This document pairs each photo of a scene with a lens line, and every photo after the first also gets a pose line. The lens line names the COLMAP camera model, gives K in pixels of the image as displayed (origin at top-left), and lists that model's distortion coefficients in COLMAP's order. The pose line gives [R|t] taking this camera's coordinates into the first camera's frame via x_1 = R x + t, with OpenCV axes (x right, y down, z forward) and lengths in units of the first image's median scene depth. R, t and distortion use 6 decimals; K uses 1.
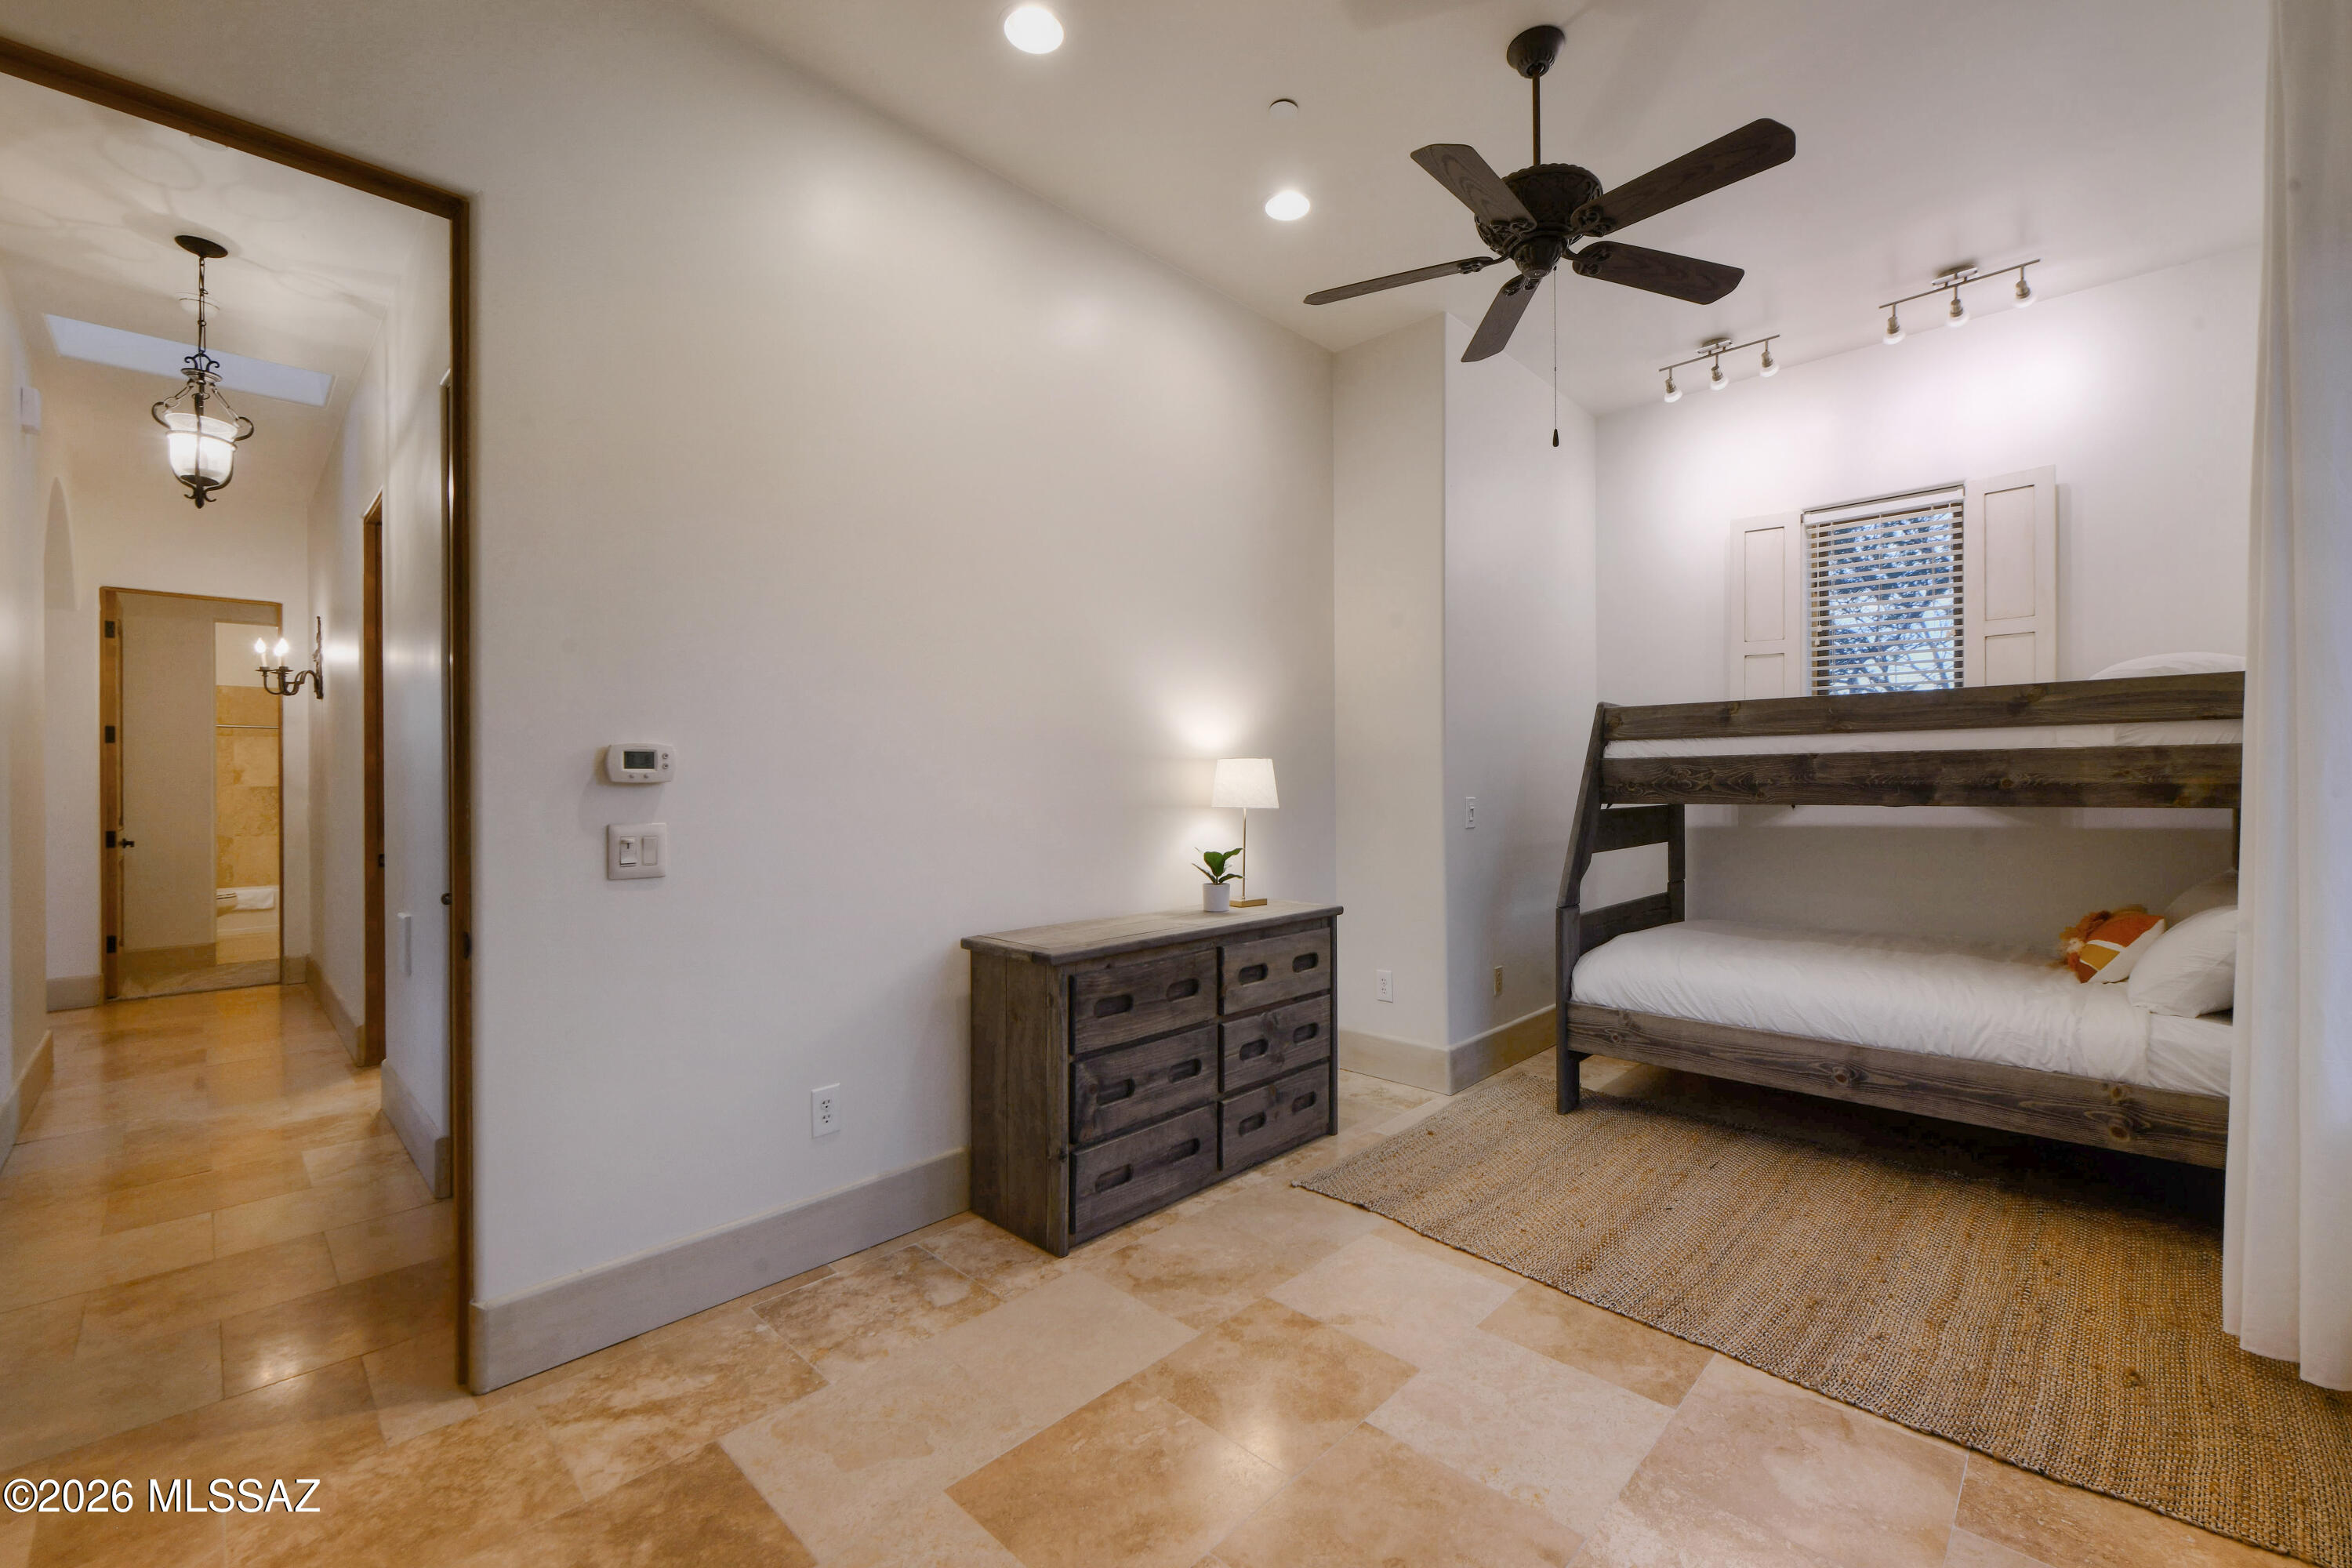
lens RADIAL K [[957.3, 0, 1192.2], [0, 957.3, 774.4], [0, 0, 1]] dist [-0.003469, -0.000331]
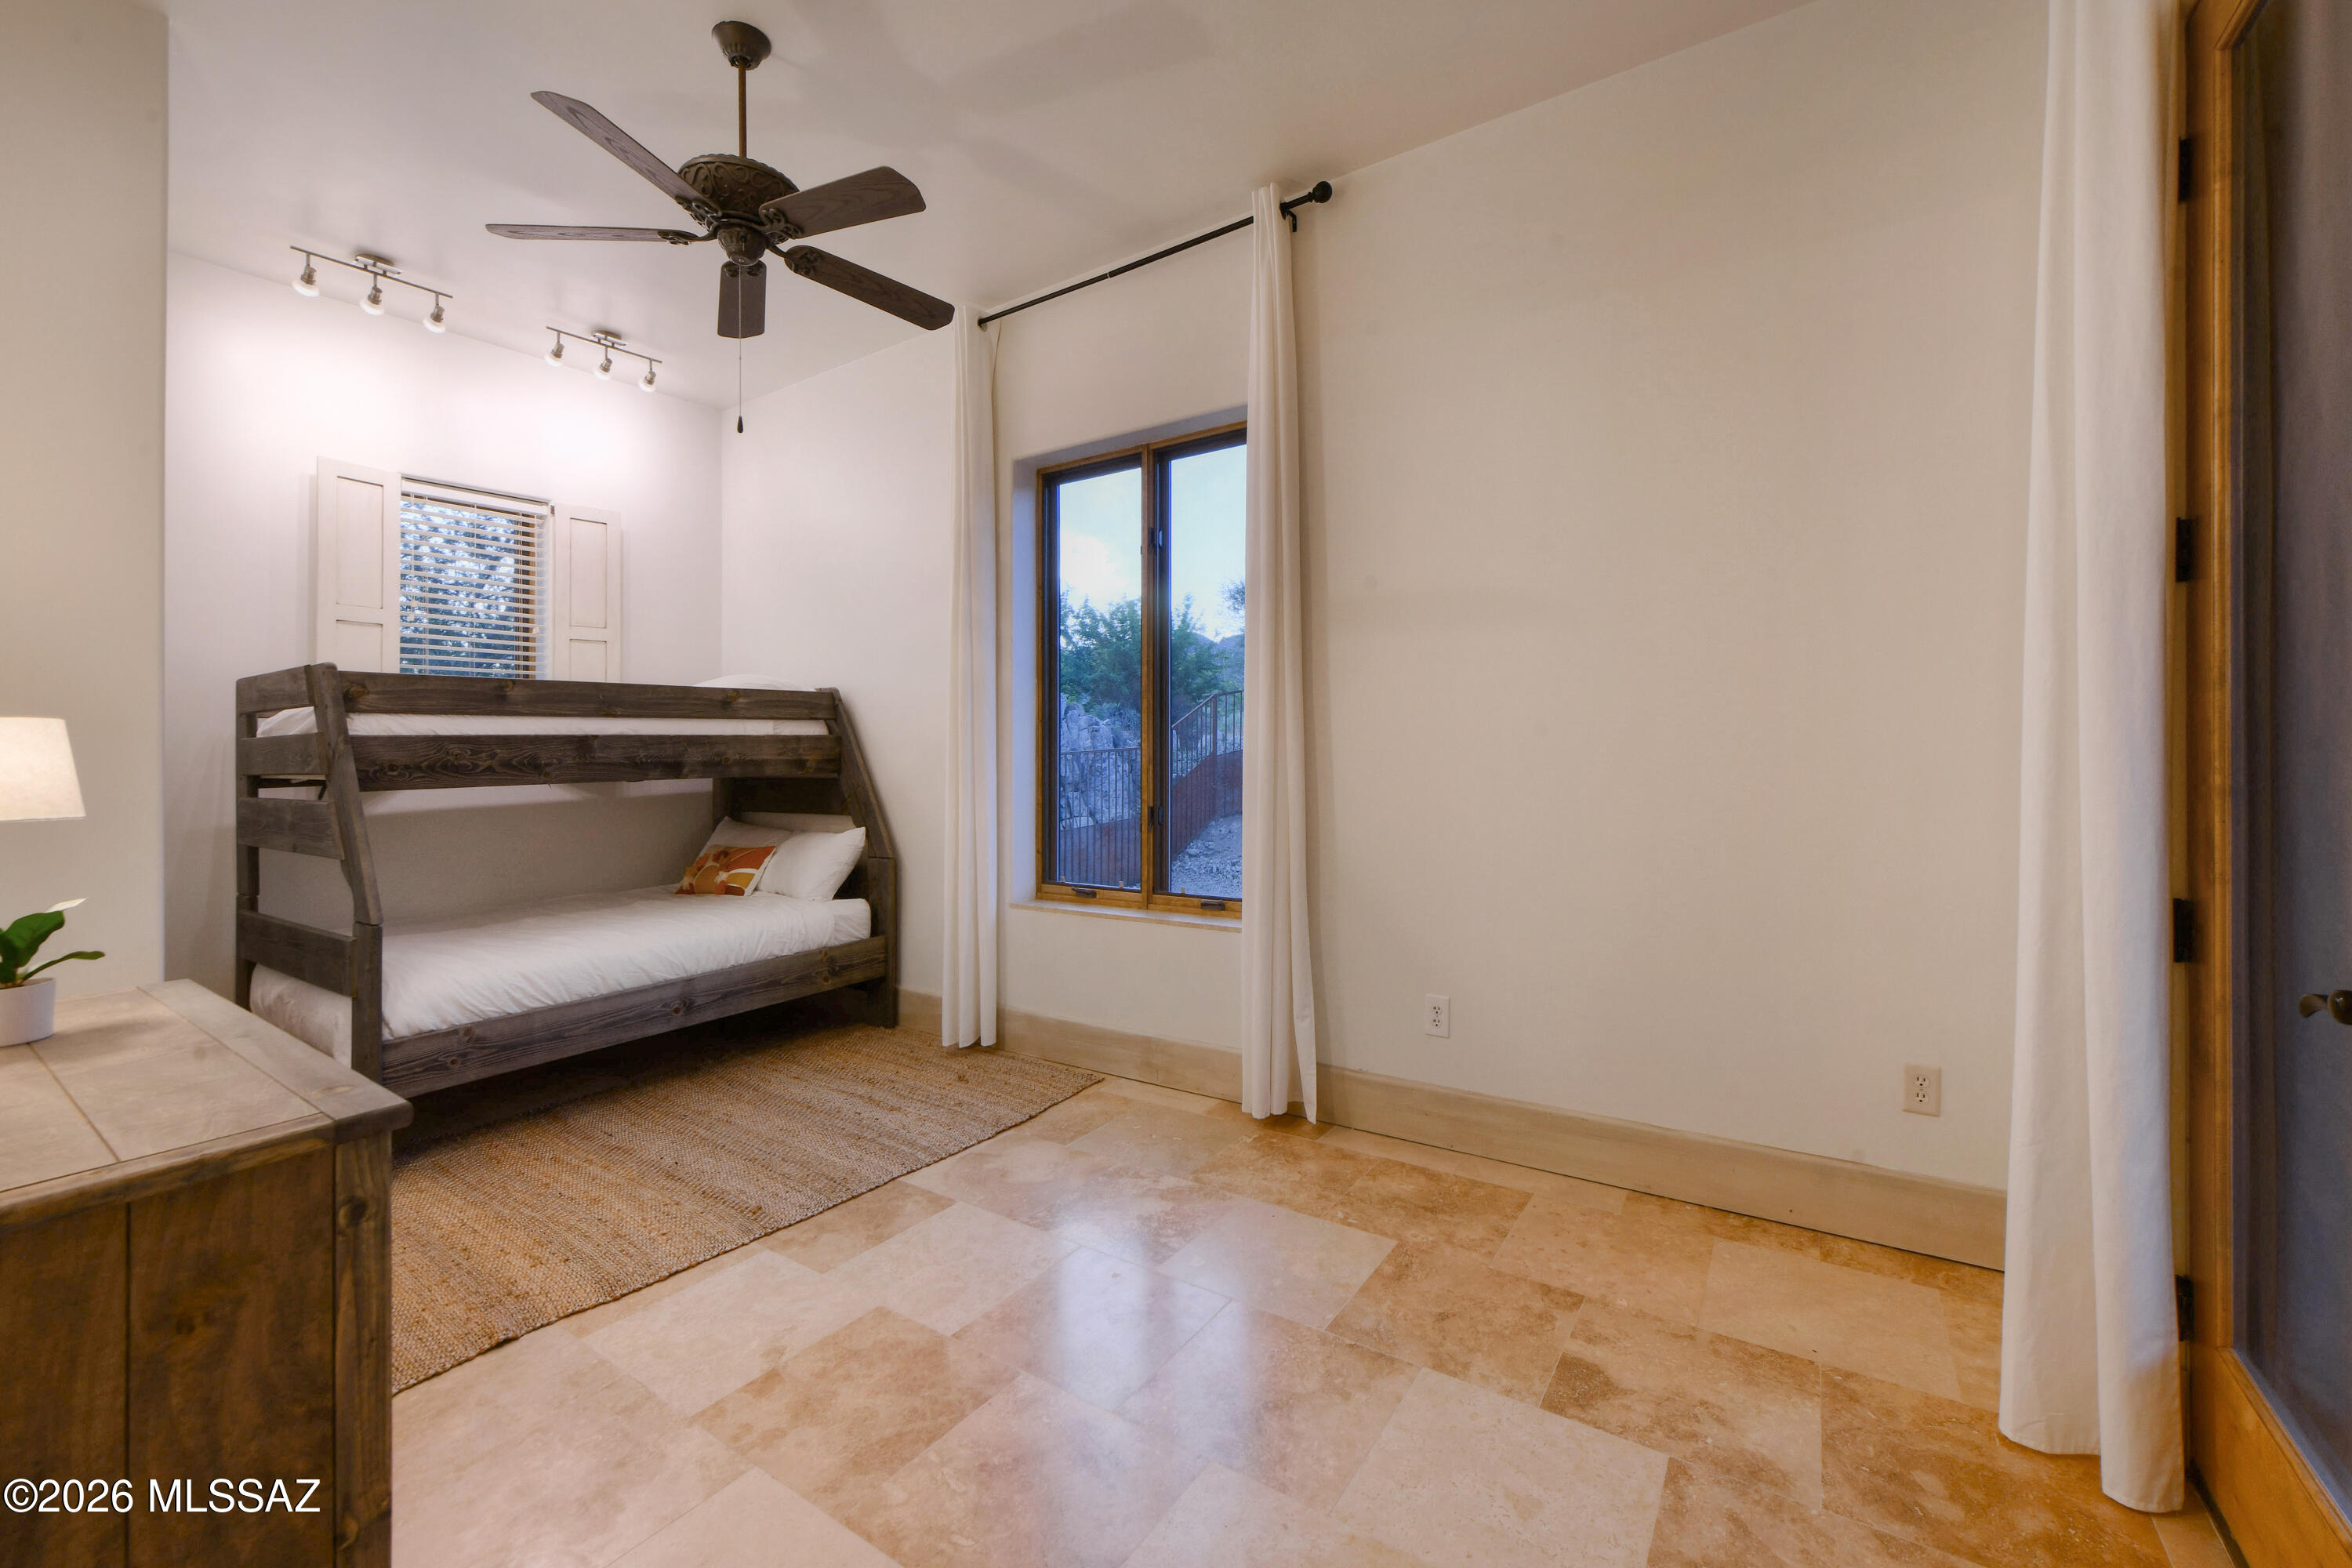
lens RADIAL K [[957.3, 0, 1188.3], [0, 957.3, 766.2], [0, 0, 1]] dist [-0.003469, -0.000331]
pose [[-0.163408, -0.008175, 0.986525, -0.590400], [0.011128, 0.999887, 0.010129, 0.011349], [-0.986496, 0.012633, -0.163299, 0.569092]]
